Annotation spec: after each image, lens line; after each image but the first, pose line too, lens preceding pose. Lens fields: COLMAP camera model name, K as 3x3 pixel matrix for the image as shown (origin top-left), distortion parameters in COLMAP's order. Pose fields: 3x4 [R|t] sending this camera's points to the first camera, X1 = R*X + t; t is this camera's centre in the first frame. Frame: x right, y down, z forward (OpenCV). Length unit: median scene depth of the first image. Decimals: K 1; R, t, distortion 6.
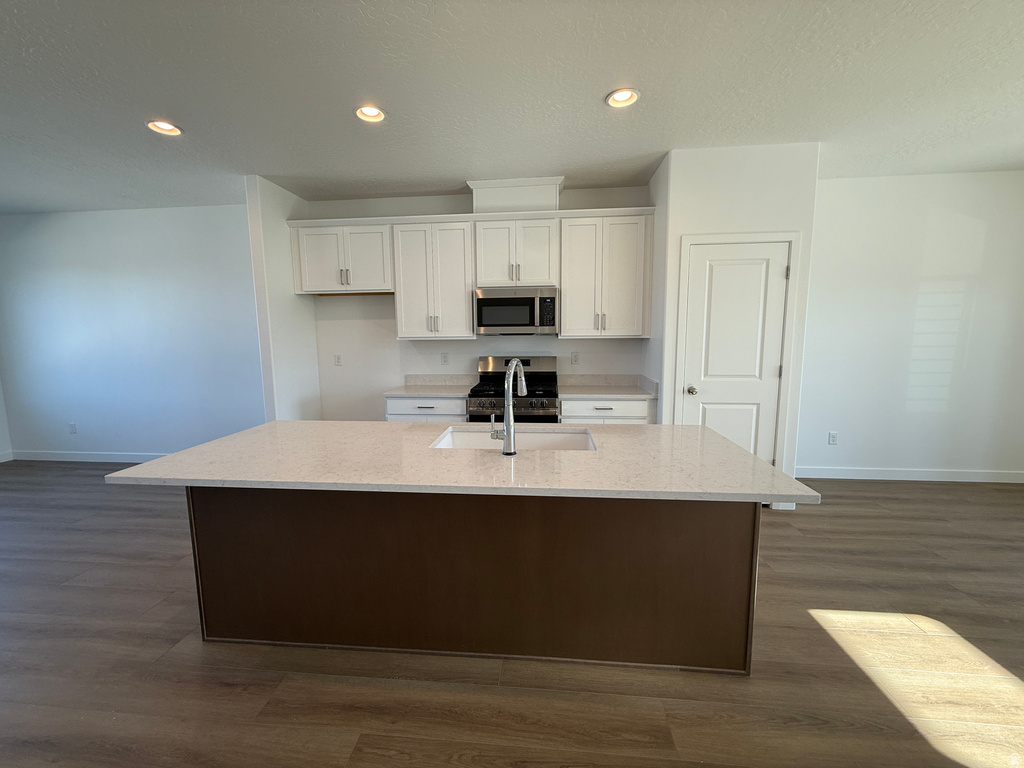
lens RADIAL K [[408.3, 0, 507.5], [0, 408.3, 381.7], [0, 0, 1]] dist [0.000109, 0.000065]
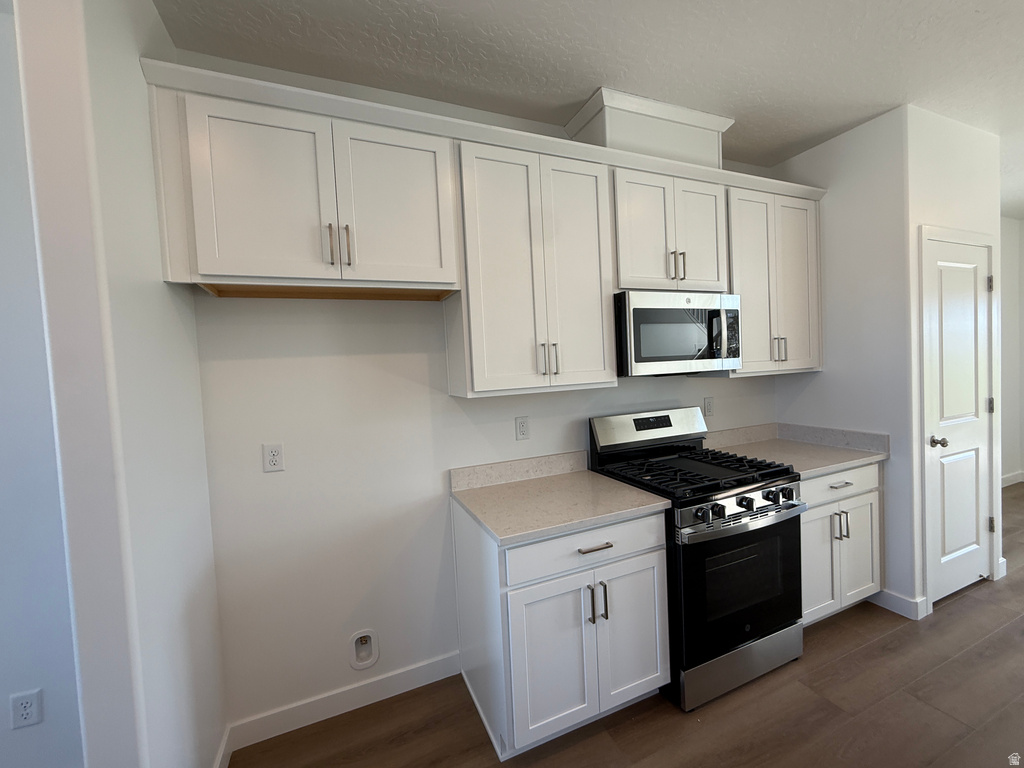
lens RADIAL K [[408.3, 0, 505.1], [0, 408.3, 382.5], [0, 0, 1]] dist [0.000109, 0.000065]
pose [[0.880544, -0.050669, 0.471249, -0.480798], [0.096044, 0.992717, -0.072724, -0.090507], [-0.464132, 0.109297, 0.878997, 0.646702]]
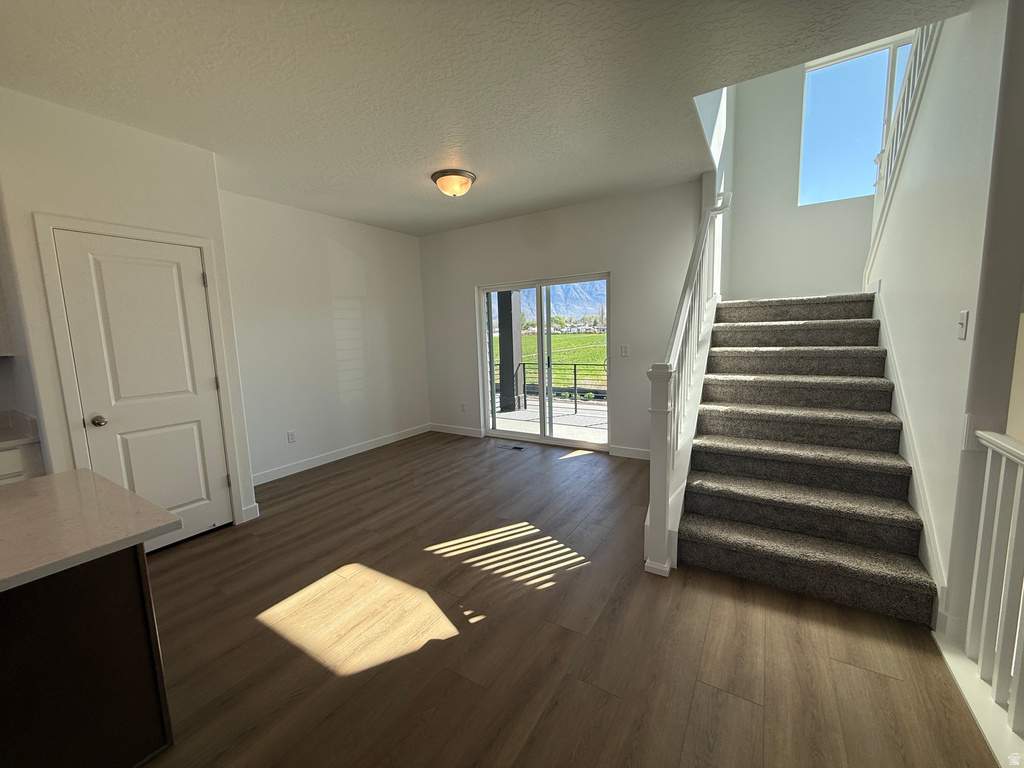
lens RADIAL K [[408.3, 0, 509.2], [0, 408.3, 384.0], [0, 0, 1]] dist [0.000109, 0.000065]
pose [[0.449284, -0.118820, 0.885453, 0.113595], [0.132909, 0.988977, 0.065273, 0.004726], [-0.883448, 0.088359, 0.460123, -0.039125]]
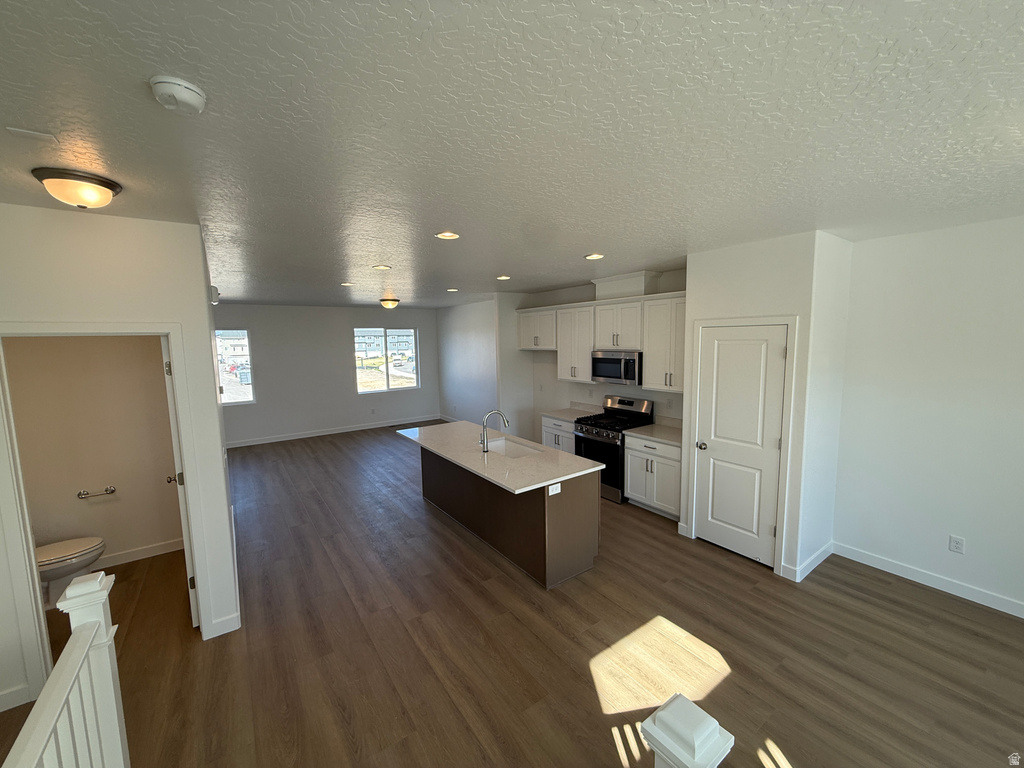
lens RADIAL K [[408.3, 0, 508.7], [0, 408.3, 381.5], [0, 0, 1]] dist [0.000109, 0.000065]
pose [[0.651453, 0.077631, -0.754707, 0.880354], [-0.077805, 0.996343, 0.035325, -0.150328], [0.754689, 0.035708, 0.655110, -0.206627]]
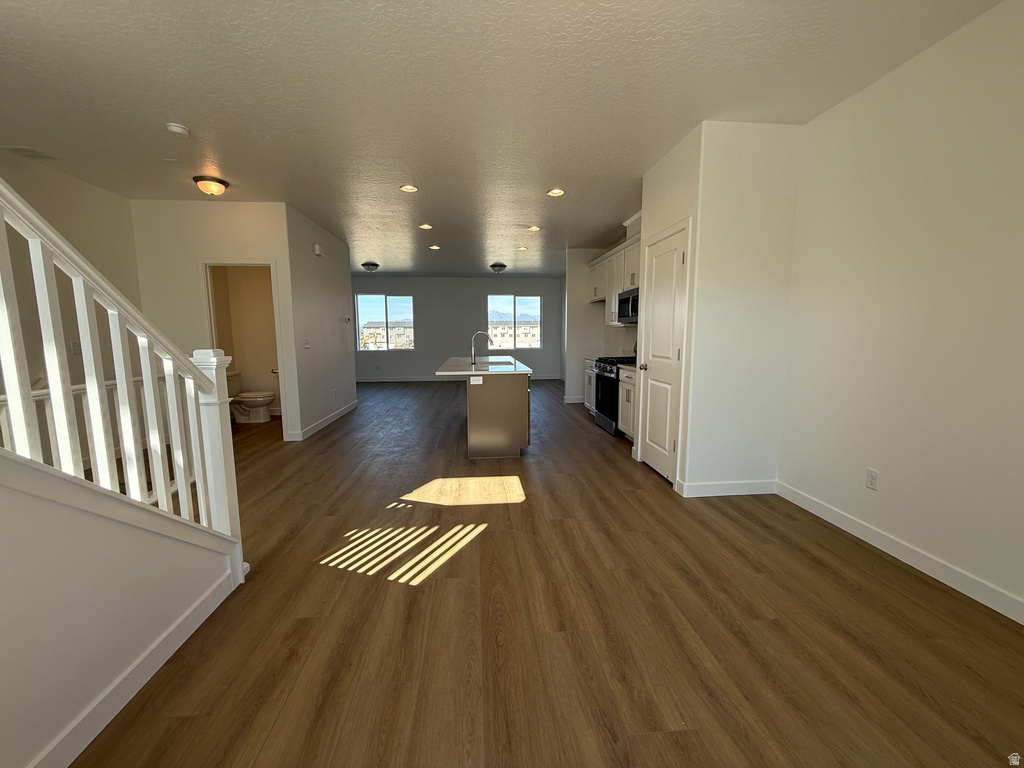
lens RADIAL K [[408.3, 0, 508.2], [0, 408.3, 381.4], [0, 0, 1]] dist [0.000109, 0.000065]
pose [[0.183942, 0.126385, -0.974778, 1.415371], [-0.113405, 0.987806, 0.106675, -0.017317], [0.976373, 0.090922, 0.196032, 0.336359]]
